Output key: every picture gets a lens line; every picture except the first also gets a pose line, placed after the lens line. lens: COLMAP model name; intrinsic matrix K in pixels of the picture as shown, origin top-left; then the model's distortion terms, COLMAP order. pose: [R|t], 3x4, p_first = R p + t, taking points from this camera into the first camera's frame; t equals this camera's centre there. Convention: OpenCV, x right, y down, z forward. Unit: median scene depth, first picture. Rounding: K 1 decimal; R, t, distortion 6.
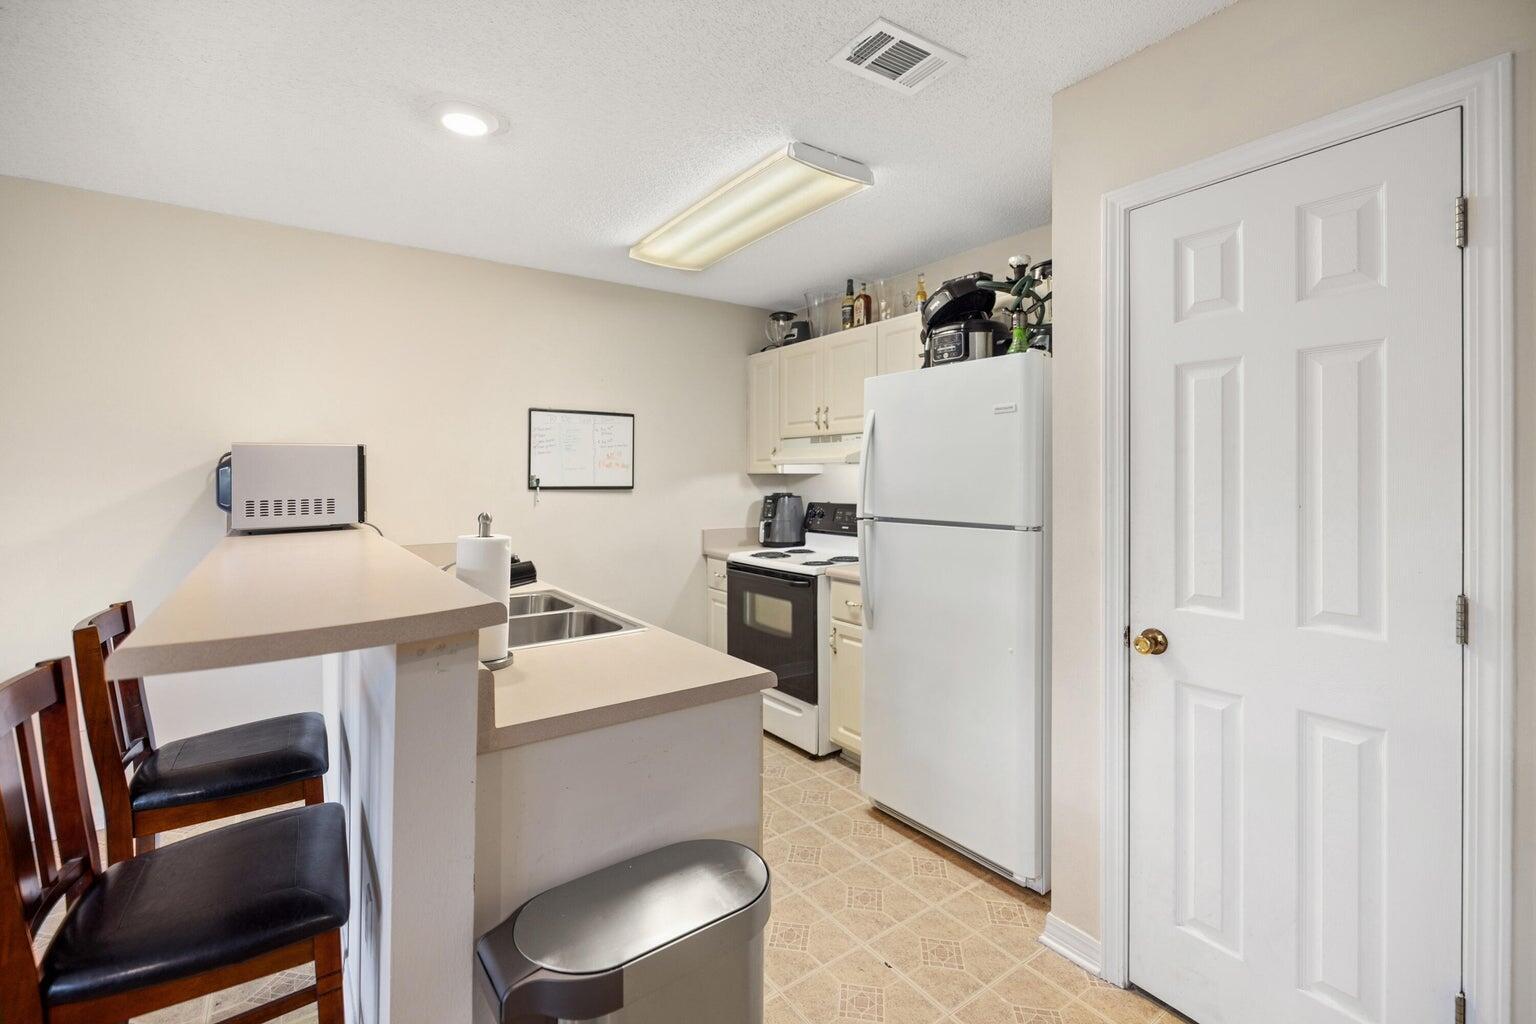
lens RADIAL K [[672.1, 0, 771.6], [0, 672.1, 472.8], [0, 0, 1]] dist [-0.001413, -0.000158]
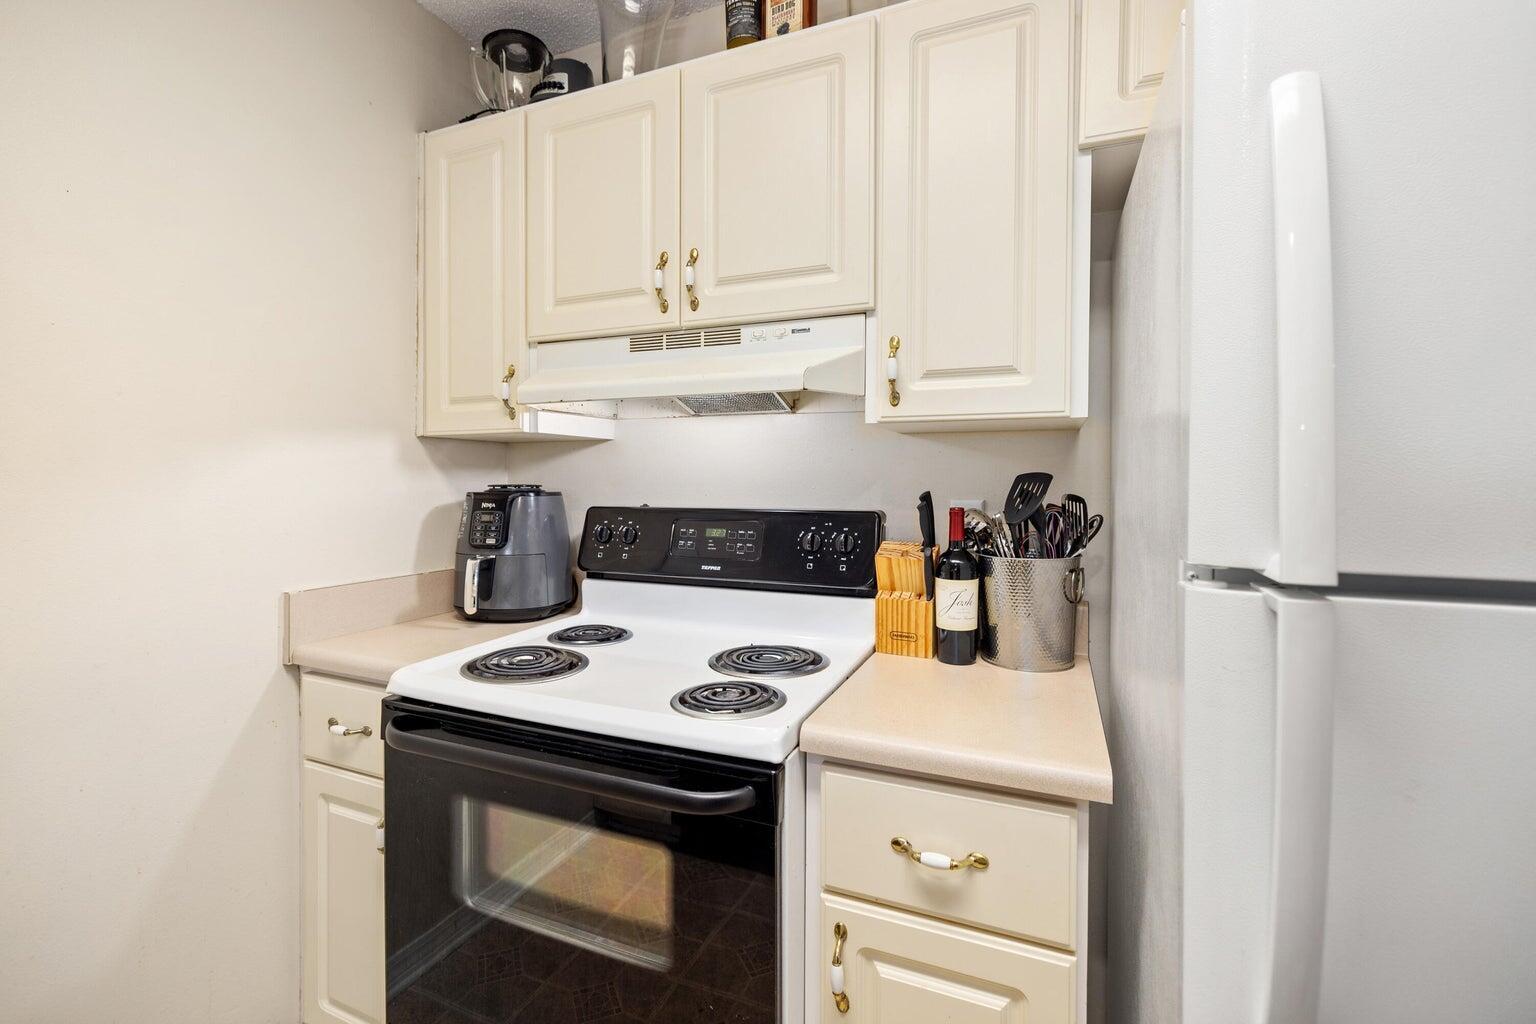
lens RADIAL K [[676.9, 0, 751.1], [0, 676.9, 487.2], [0, 0, 1]] dist [-0.003928, -0.000156]
pose [[0.864242, -0.002712, 0.503069, -0.078994], [-0.008327, 0.999771, 0.019694, 0.025308], [-0.503008, -0.021209, 0.864022, 0.660964]]
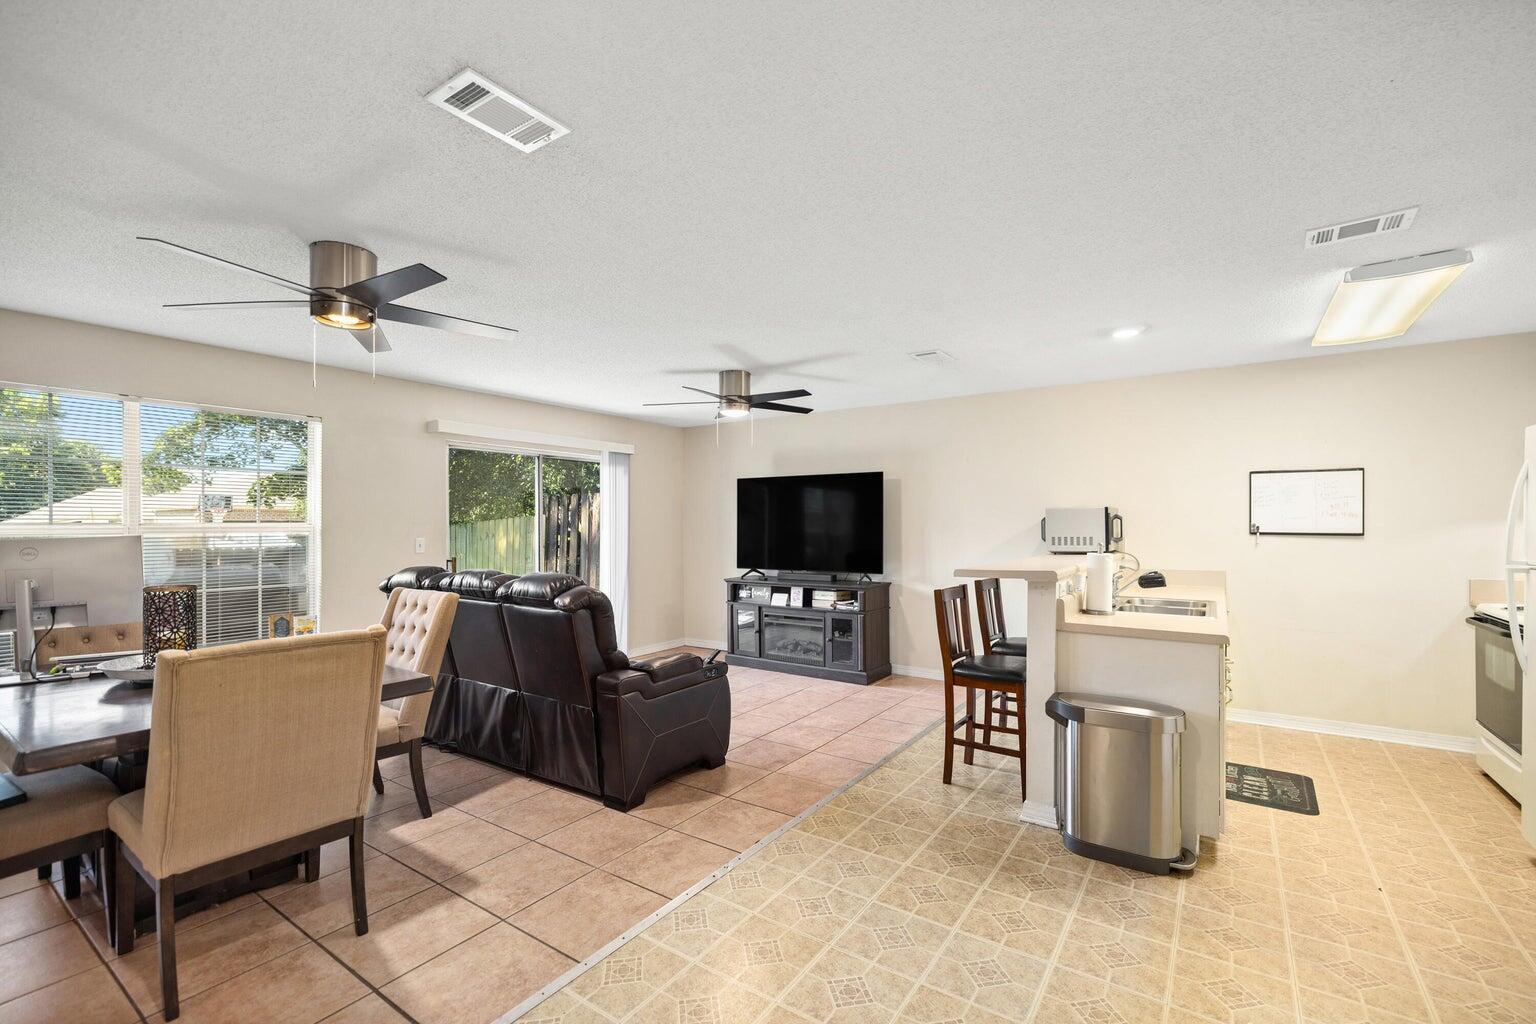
lens RADIAL K [[660.2, 0, 768.8], [0, 660.2, 524.8], [0, 0, 1]] dist [-0.001860, -0.000988]
pose [[0.327611, 0.000020, -0.944813, 0.521993], [0.010665, 0.999936, 0.003719, -0.008733], [0.944753, -0.011295, 0.327590, -0.298793]]
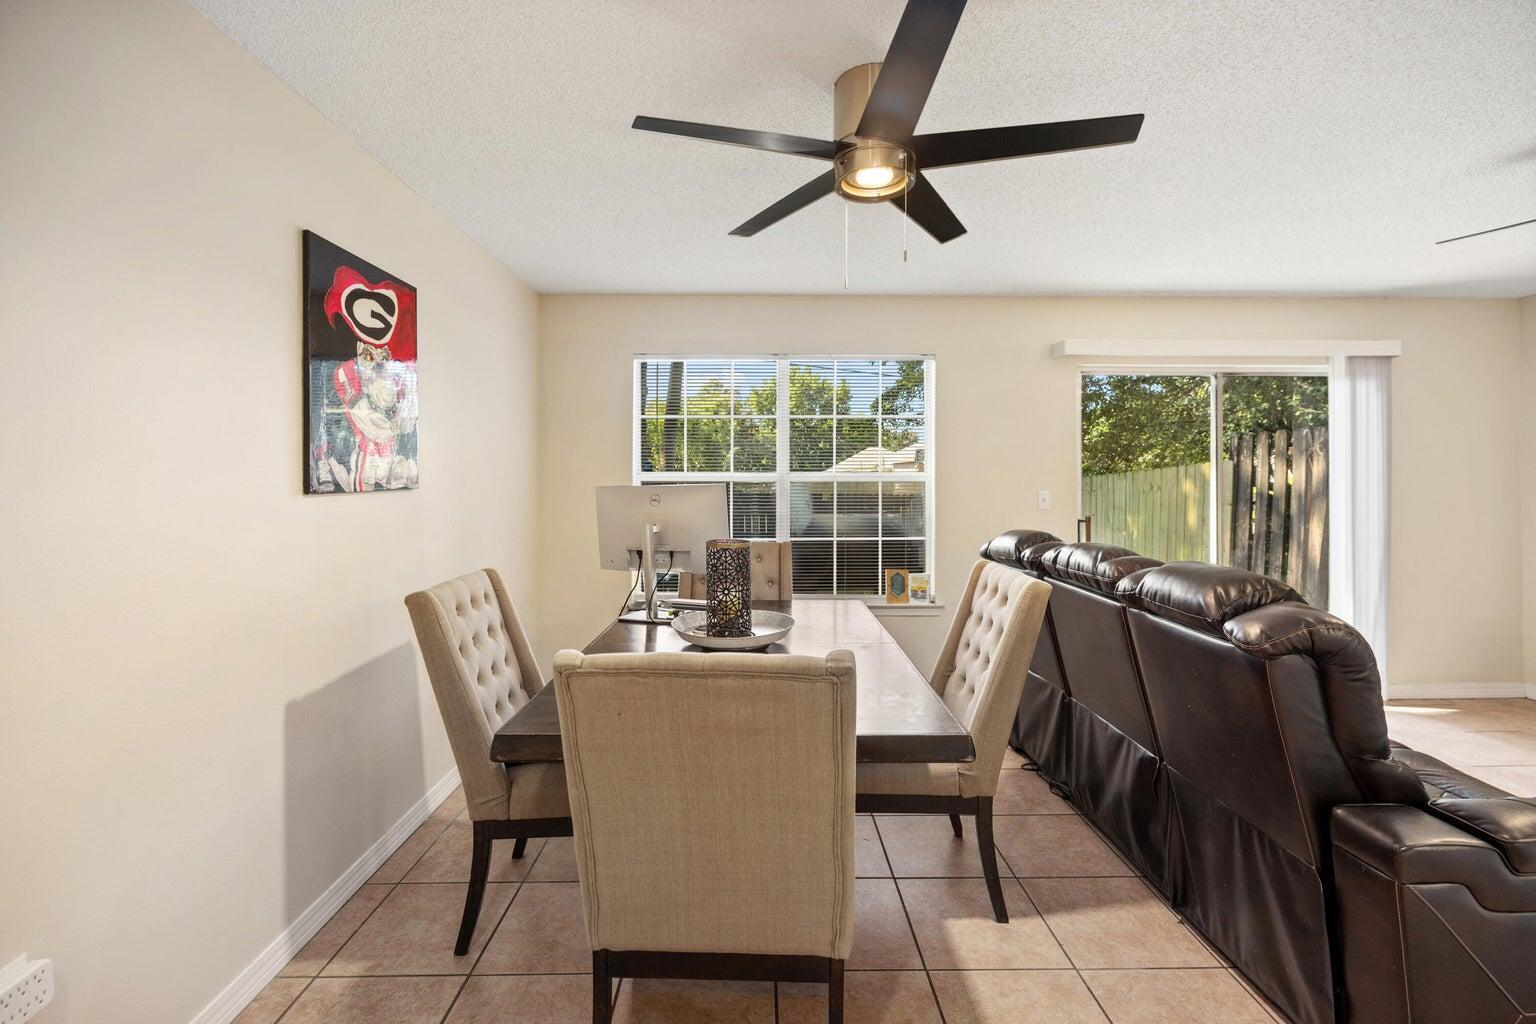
lens RADIAL K [[658.2, 0, 768.5], [0, 658.2, 470.4], [0, 0, 1]] dist [-0.000893, -0.000145]
pose [[-0.578031, -0.005638, -0.815995, 0.141080], [0.007322, 0.999900, -0.012096, -0.007509], [0.815982, -0.012967, -0.577932, -0.275421]]
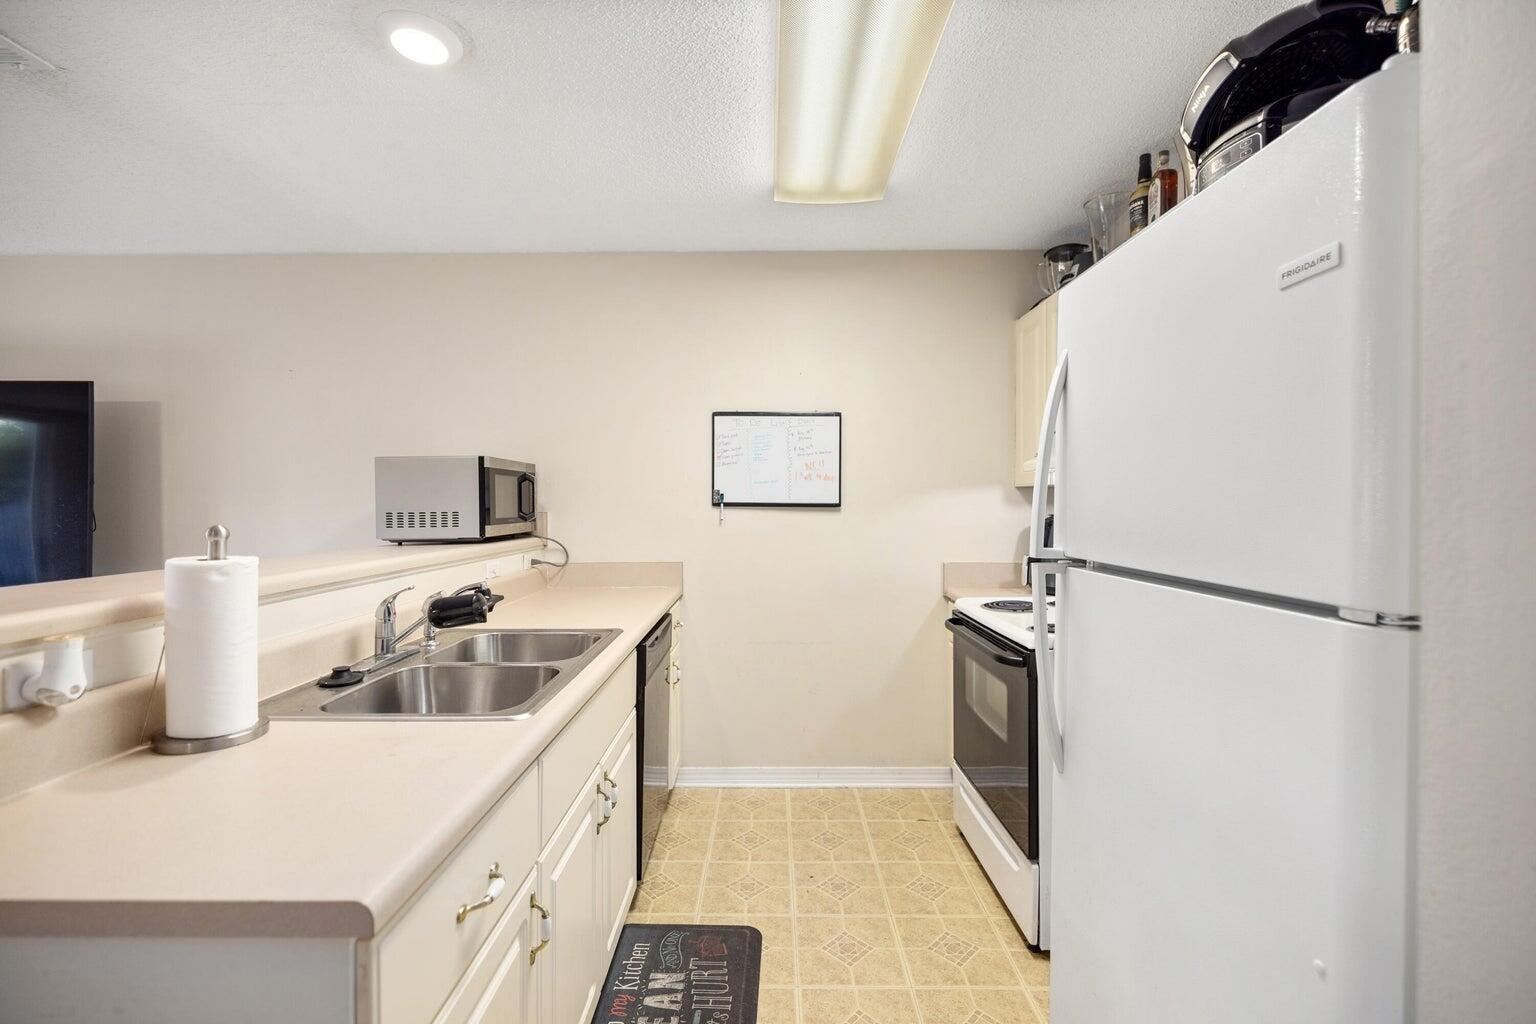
lens RADIAL K [[659.9, 0, 768.0], [0, 659.9, 512.0], [0, 0, 1]] dist [-0.021574, -0.000274]
pose [[0.806809, 0.009295, -0.590740, 0.192270], [0.004249, 0.999759, 0.021535, 0.013591], [0.590798, -0.019885, 0.806575, 0.336857]]
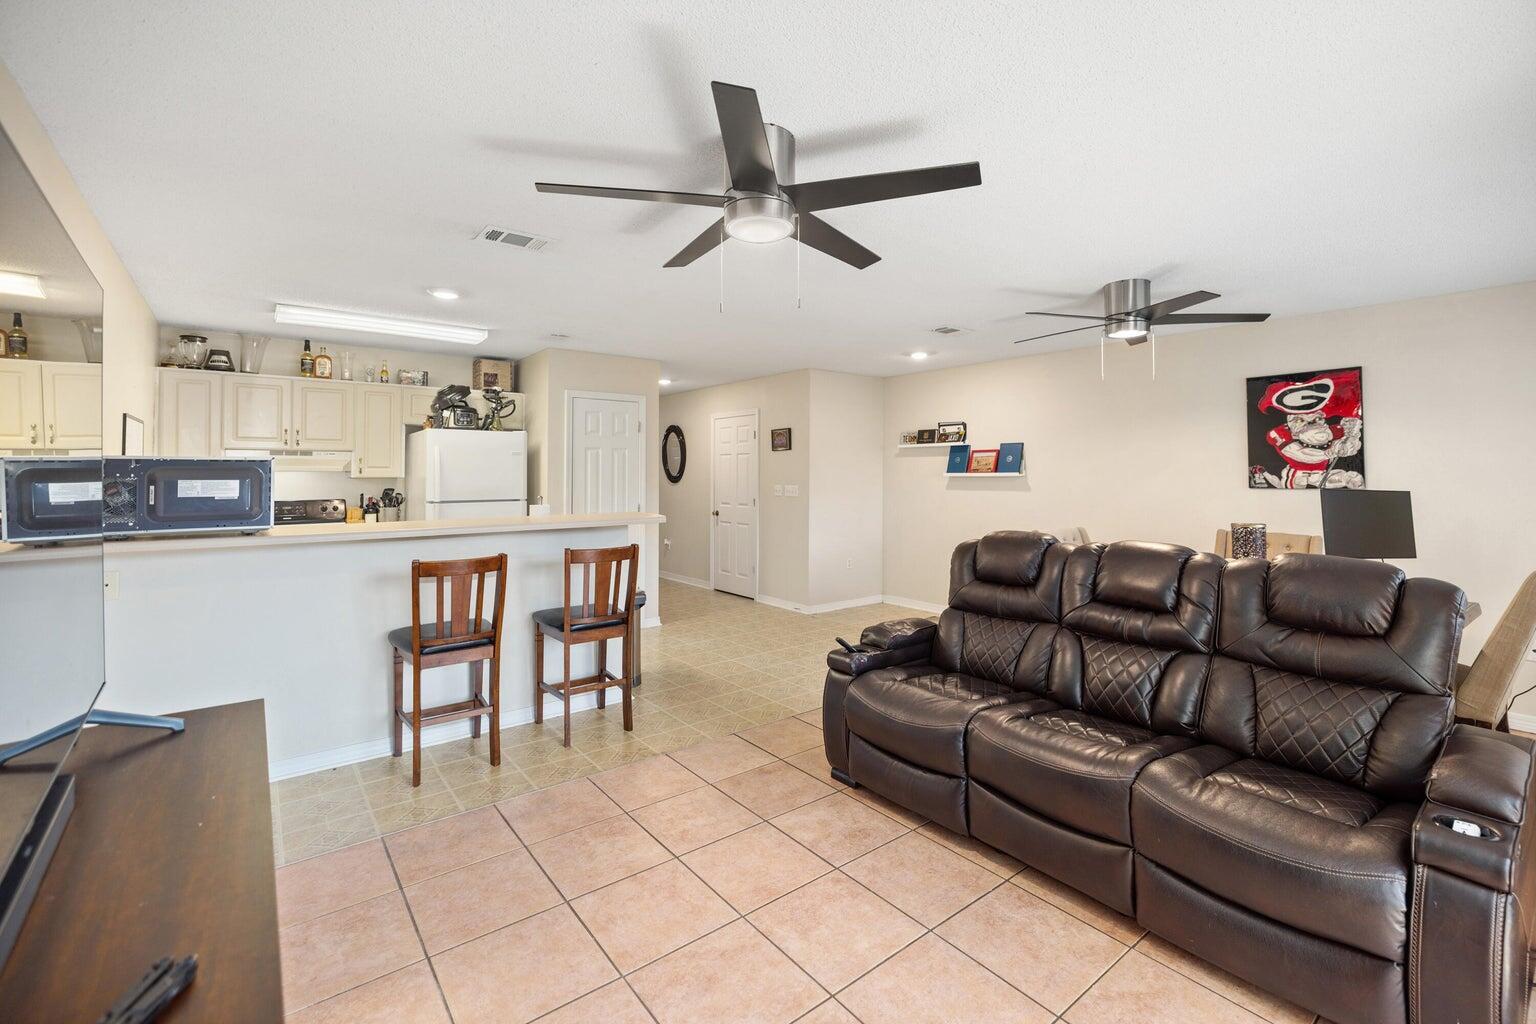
lens RADIAL K [[672.1, 0, 771.6], [0, 672.1, 472.8], [0, 0, 1]] dist [-0.001413, -0.000158]
pose [[-0.038467, -0.000821, 0.999260, -1.332813], [-0.008685, 0.999962, 0.000487, -0.019400], [-0.999222, -0.008660, -0.038473, 0.083372]]
